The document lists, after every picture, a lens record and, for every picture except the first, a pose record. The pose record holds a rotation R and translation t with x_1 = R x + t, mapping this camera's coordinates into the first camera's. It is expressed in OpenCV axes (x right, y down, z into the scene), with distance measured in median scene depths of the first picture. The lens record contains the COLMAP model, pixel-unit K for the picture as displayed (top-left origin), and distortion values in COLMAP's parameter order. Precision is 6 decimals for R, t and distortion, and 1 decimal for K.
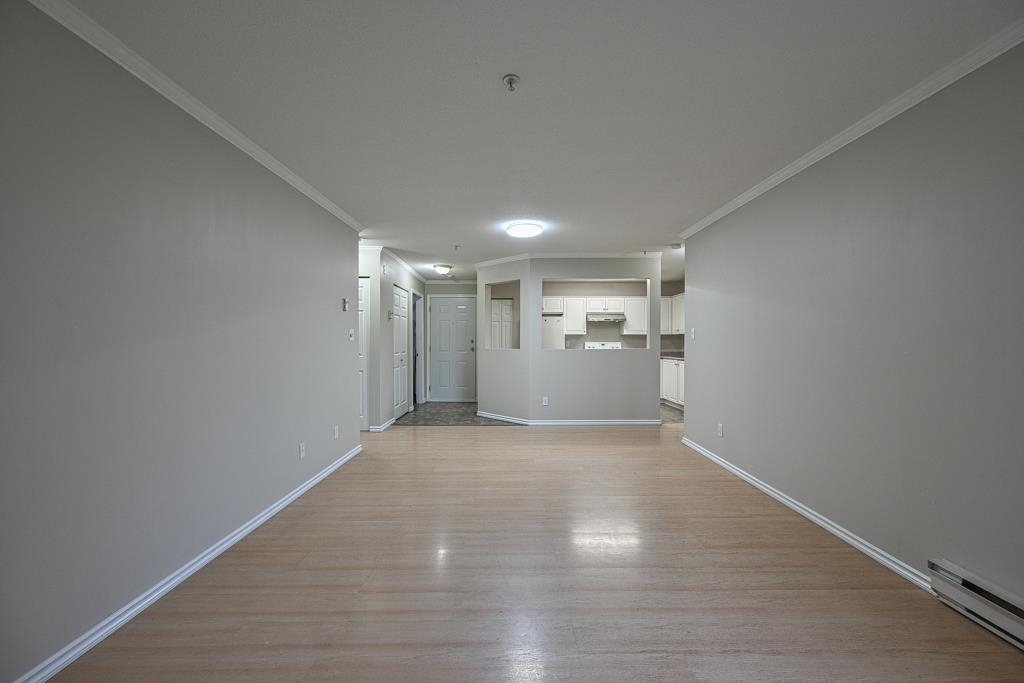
lens RADIAL K [[397.7, 0, 517.5], [0, 397.7, 344.0], [0, 0, 1]] dist [-0.003999, -0.000151]
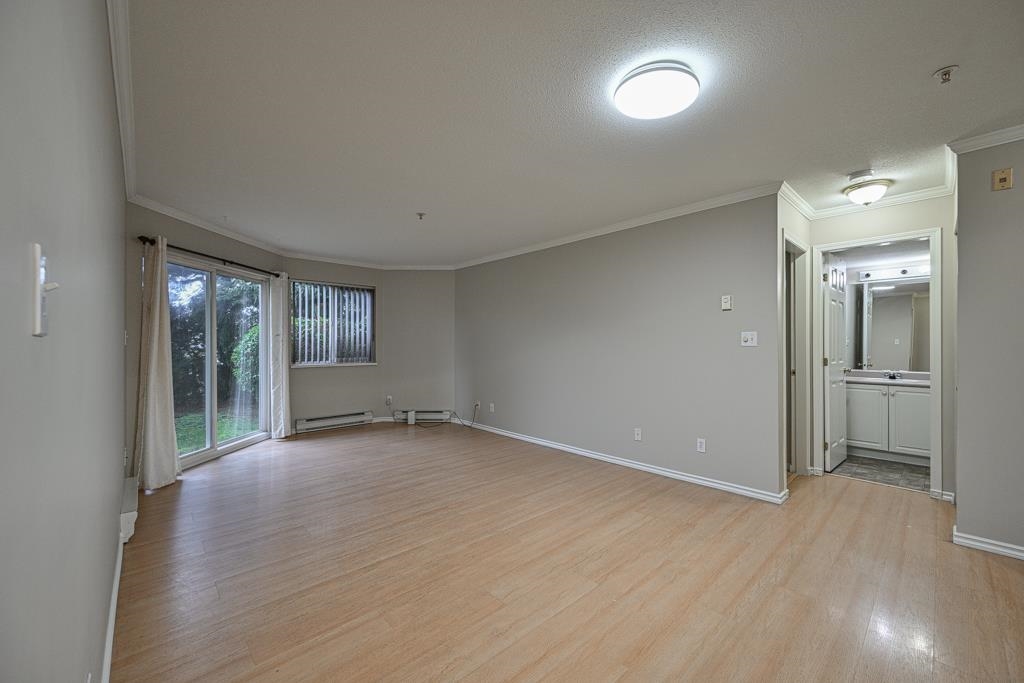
lens RADIAL K [[397.7, 0, 505.6], [0, 397.7, 346.3], [0, 0, 1]] dist [-0.003999, -0.000151]
pose [[-0.752047, 0.000419, -0.659109, 0.365271], [-0.006591, 0.999945, 0.008156, -0.008737], [0.659077, 0.010478, -0.752003, 1.038685]]
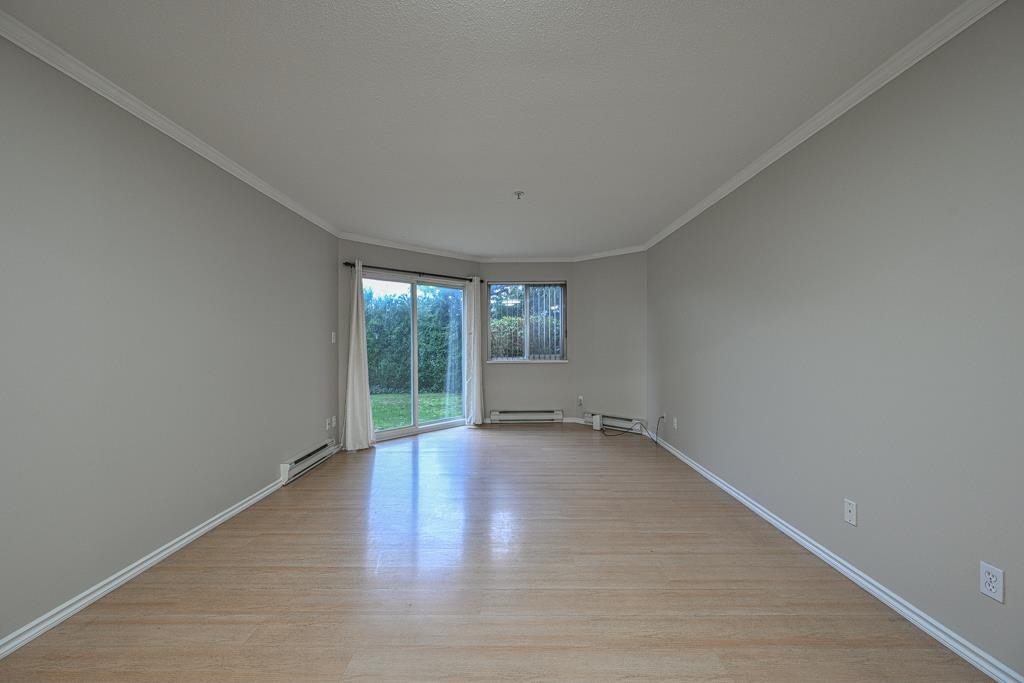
lens RADIAL K [[397.7, 0, 509.4], [0, 397.7, 348.4], [0, 0, 1]] dist [-0.003999, -0.000151]
pose [[-0.999793, 0.002816, 0.020149, -0.002505], [0.003270, 0.999741, 0.022514, -0.007843], [-0.020080, 0.022575, -0.999543, 1.032277]]
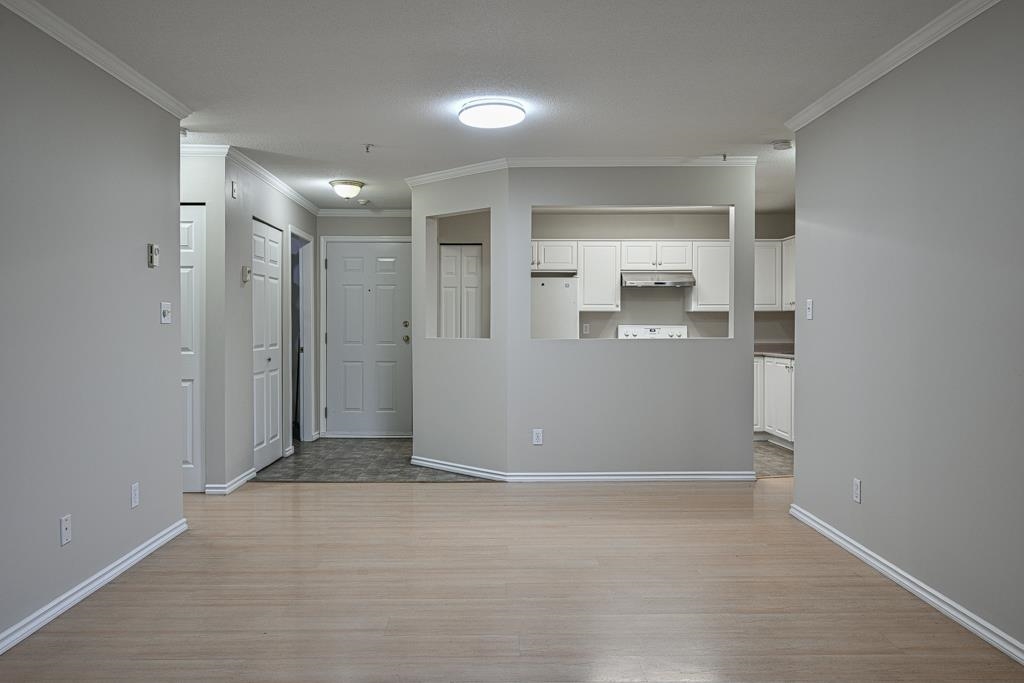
lens RADIAL K [[748.9, 0, 507.4], [0, 748.9, 333.9], [0, 0, 1]] dist [-0.009166, 0.002257]
pose [[0.999999, -0.000827, 0.000747, 0.031486], [0.000823, 0.999981, 0.006121, 0.000139], [-0.000752, -0.006120, 0.999981, -0.001230]]
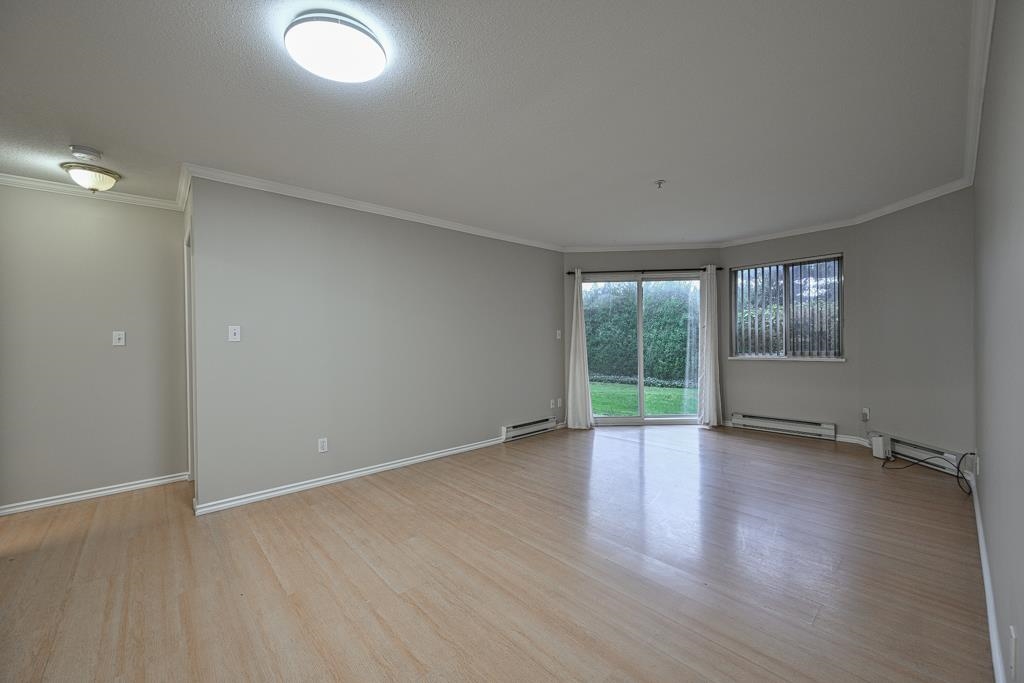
lens RADIAL K [[397.7, 0, 522.9], [0, 397.7, 337.4], [0, 0, 1]] dist [-0.003999, -0.000151]
pose [[-0.675116, 0.013009, 0.737597, -0.325766], [0.020185, 0.999796, 0.000842, -0.007034], [-0.737435, 0.015457, -0.675241, 0.965303]]
